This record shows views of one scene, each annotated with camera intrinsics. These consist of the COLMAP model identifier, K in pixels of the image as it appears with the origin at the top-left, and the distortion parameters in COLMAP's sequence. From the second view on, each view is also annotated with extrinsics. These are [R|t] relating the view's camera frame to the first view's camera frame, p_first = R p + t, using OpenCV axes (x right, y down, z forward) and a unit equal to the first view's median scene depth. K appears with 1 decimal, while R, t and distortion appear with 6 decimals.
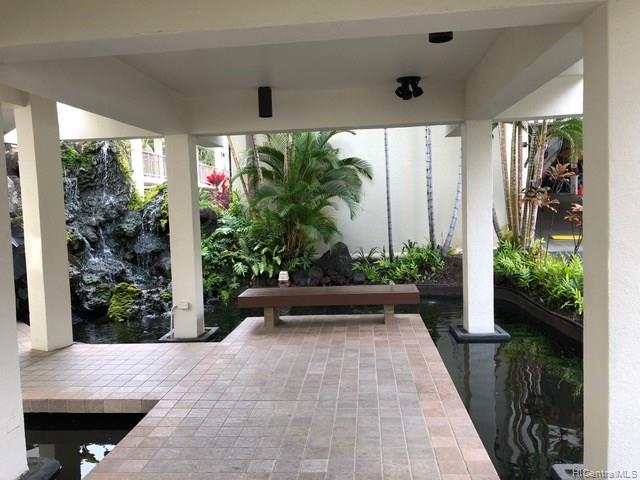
lens RADIAL K [[502.3, 0, 320.0], [0, 502.3, 240.0], [0, 0, 1]] dist [-0.000957, -0.001226]
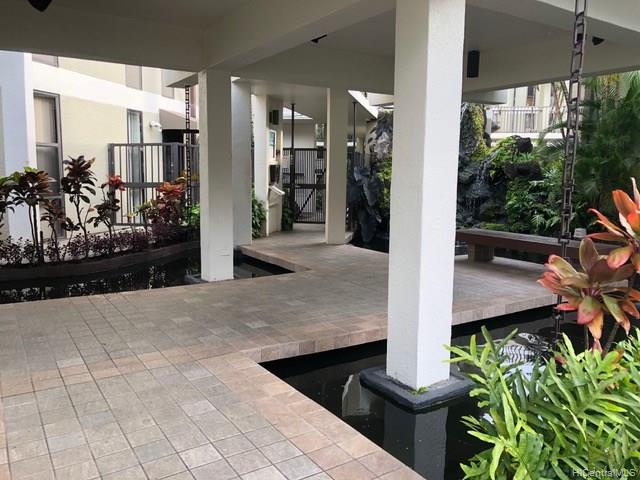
lens RADIAL K [[502.3, 0, 320.0], [0, 502.3, 240.0], [0, 0, 1]] dist [-0.000957, -0.001226]
pose [[0.606902, 0.149032, -0.780679, 0.470355], [-0.082997, 0.988776, 0.124235, 0.007317], [0.790432, -0.010605, 0.612459, 0.006949]]
